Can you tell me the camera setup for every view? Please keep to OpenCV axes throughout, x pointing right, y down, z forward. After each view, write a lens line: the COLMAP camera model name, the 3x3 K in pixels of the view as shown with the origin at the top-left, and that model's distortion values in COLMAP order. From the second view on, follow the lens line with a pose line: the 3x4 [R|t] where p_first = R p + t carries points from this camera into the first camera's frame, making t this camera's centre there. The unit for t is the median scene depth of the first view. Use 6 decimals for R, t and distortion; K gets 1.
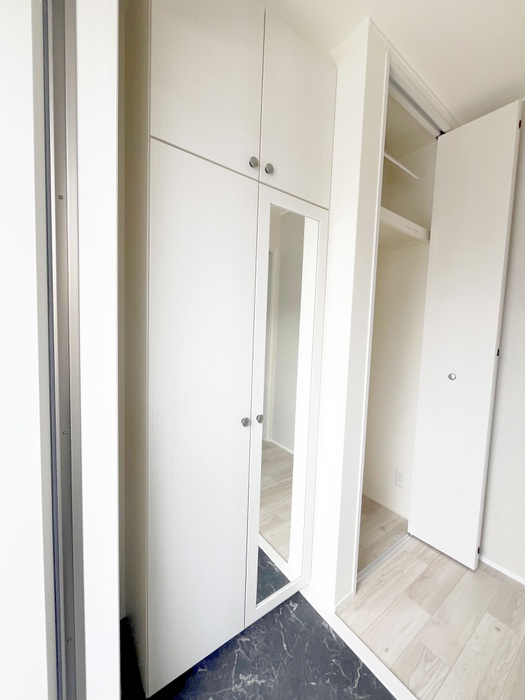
lens RADIAL K [[281.9, 0, 260.9], [0, 281.9, 350.1], [0, 0, 1]] dist [-0.004147, -0.000202]
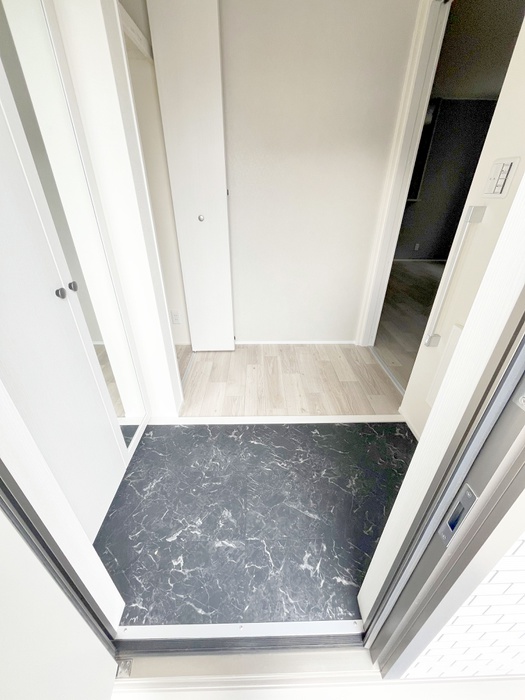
lens RADIAL K [[281.9, 0, 263.8], [0, 281.9, 348.8], [0, 0, 1]] dist [-0.004147, -0.000202]
pose [[0.569158, -0.426238, 0.703122, -0.309436], [0.072359, 0.877789, 0.473550, 0.040848], [-0.819038, -0.218647, 0.530443, 0.024350]]
